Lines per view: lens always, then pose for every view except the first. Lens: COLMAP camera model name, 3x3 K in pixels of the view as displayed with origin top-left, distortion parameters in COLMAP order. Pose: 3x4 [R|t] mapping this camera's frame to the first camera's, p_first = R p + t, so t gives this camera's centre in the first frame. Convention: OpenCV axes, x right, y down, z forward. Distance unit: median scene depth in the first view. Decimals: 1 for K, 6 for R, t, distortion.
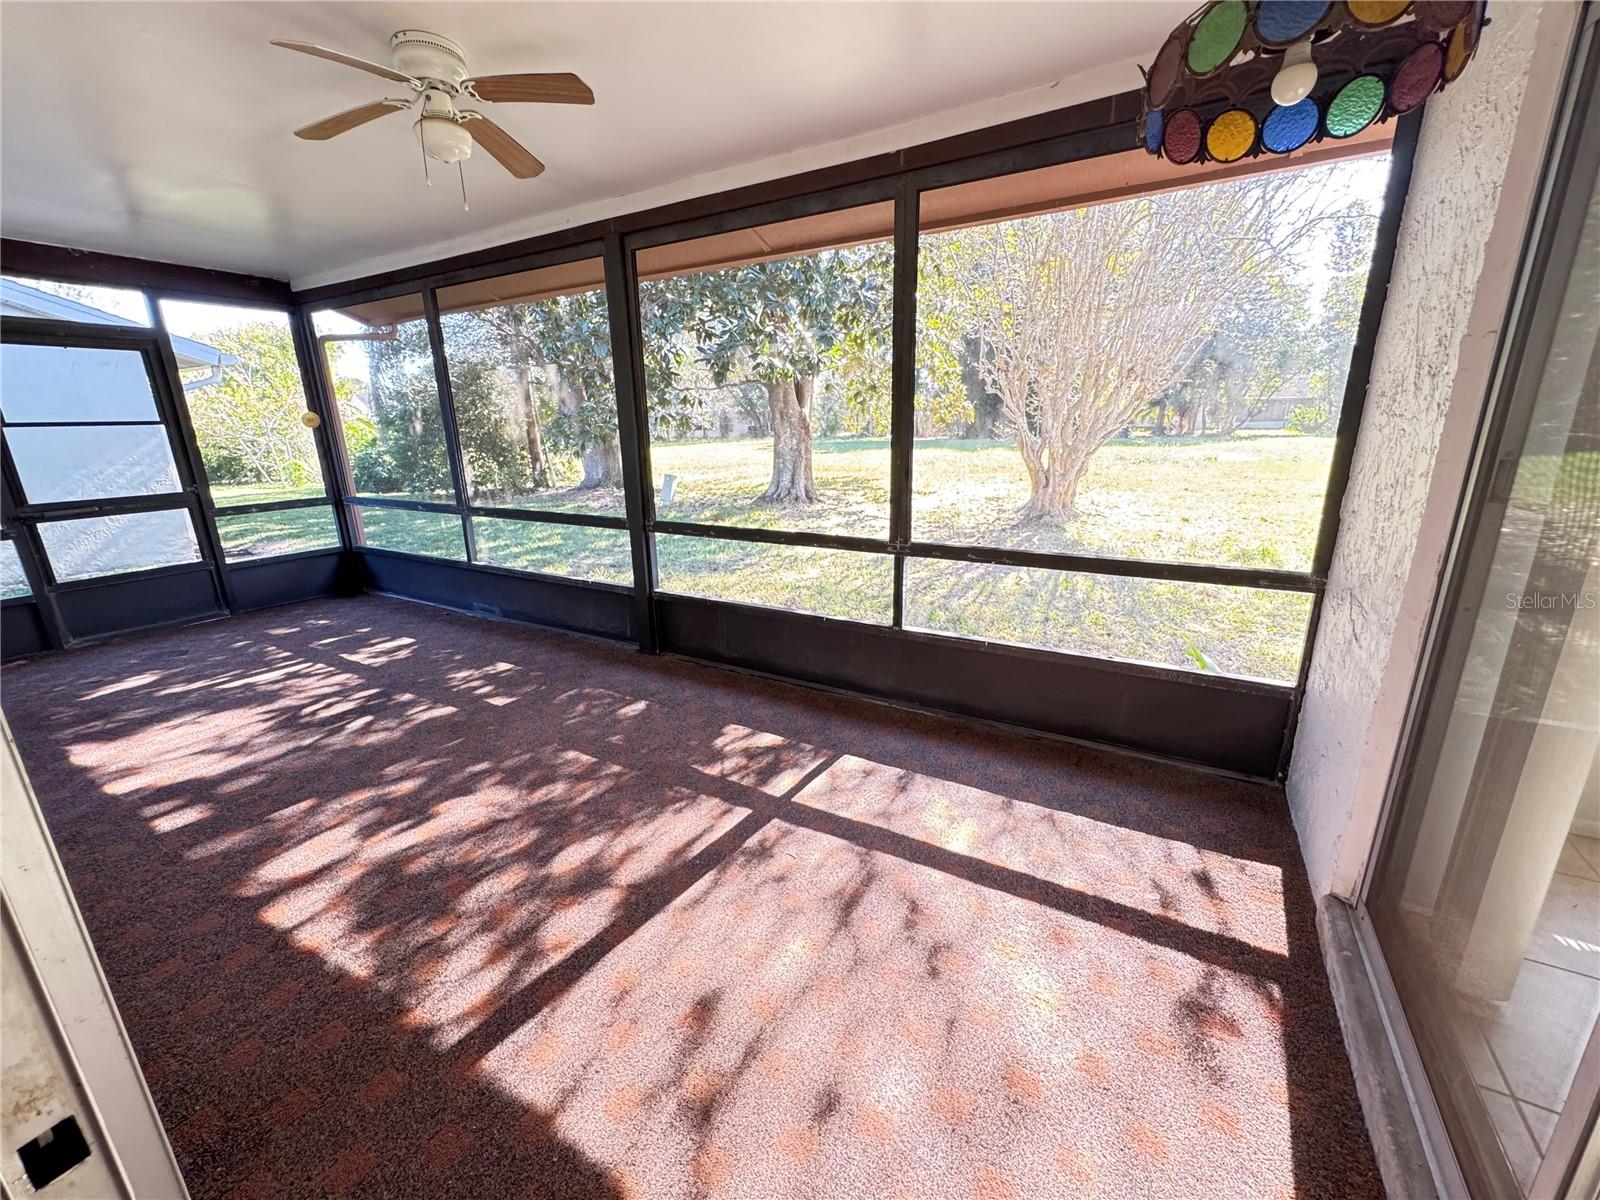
lens RADIAL K [[641.0, 0, 798.0], [0, 641.0, 587.9], [0, 0, 1]] dist [-0.003829, 0.000487]
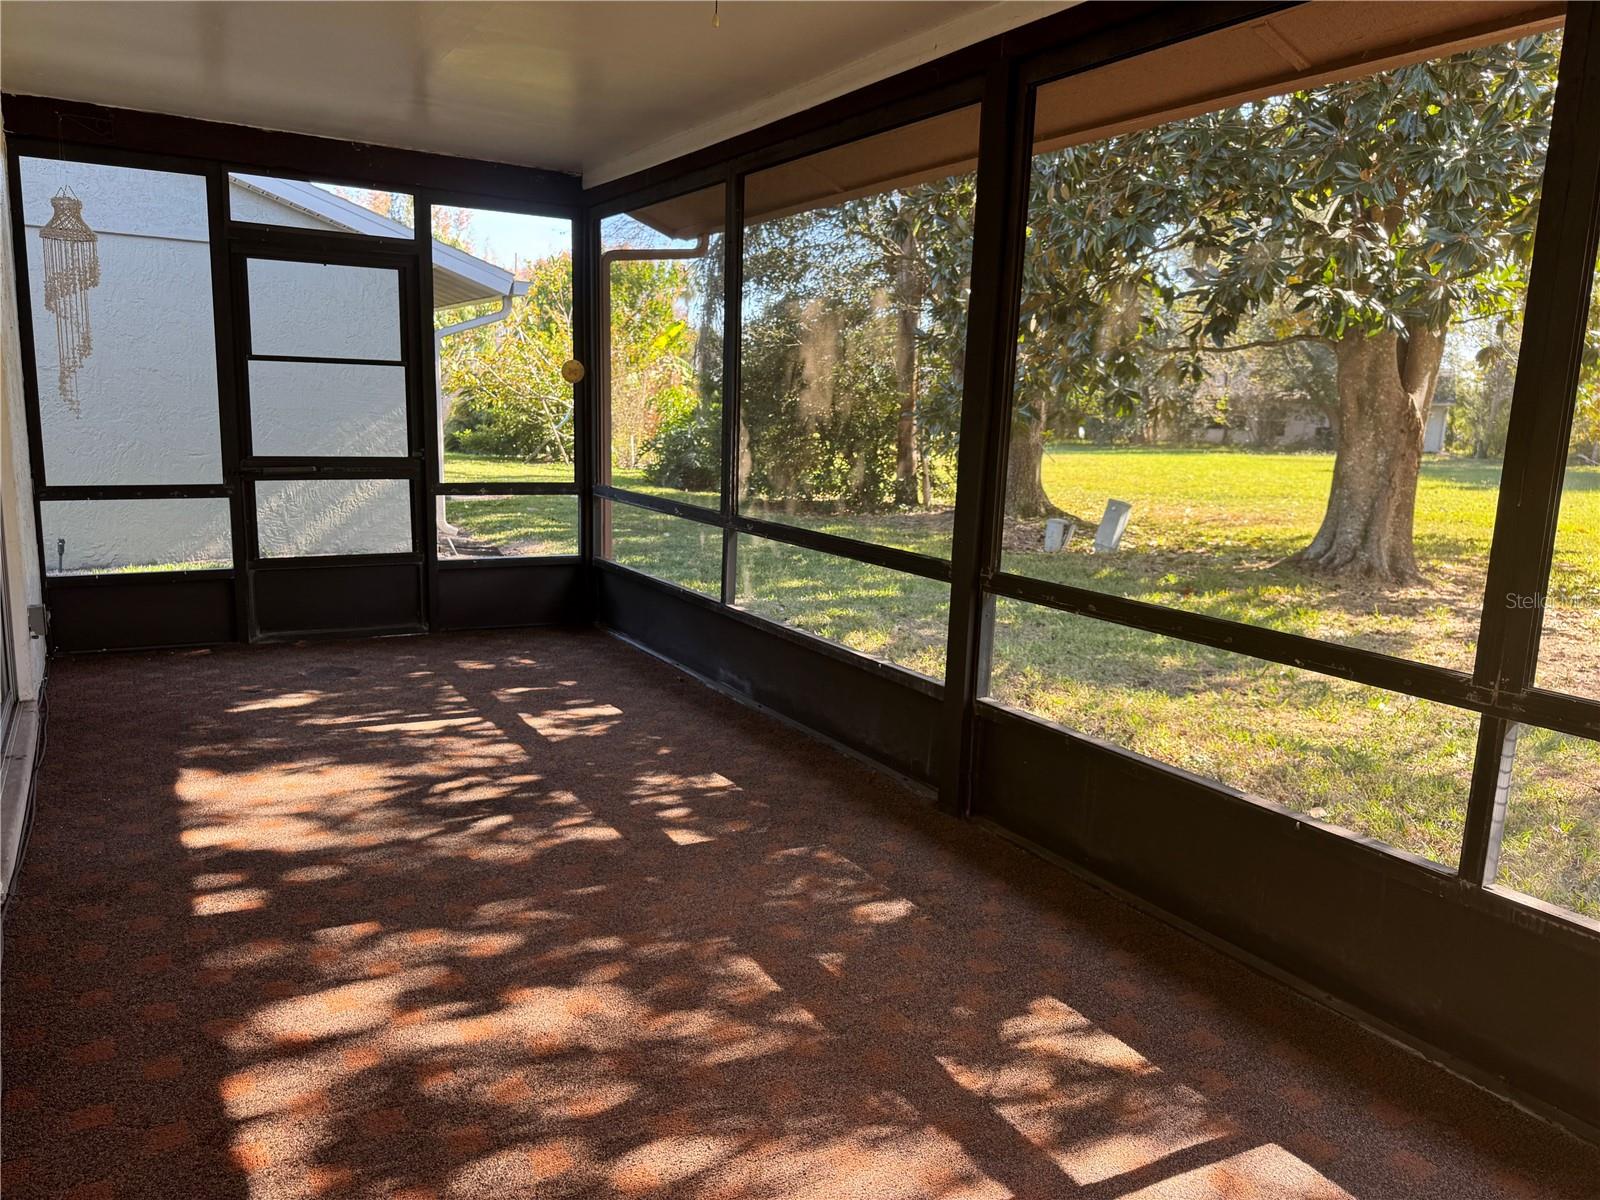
lens RADIAL K [[1123.6, 0, 803.5], [0, 1123.6, 599.2], [0, 0, 1]] dist [0.051062, -0.060050]
pose [[0.876304, 0.131550, -0.463450, 0.080932], [-0.171439, 0.984175, -0.044804, -0.012580], [0.450223, 0.118716, 0.884989, 0.098681]]
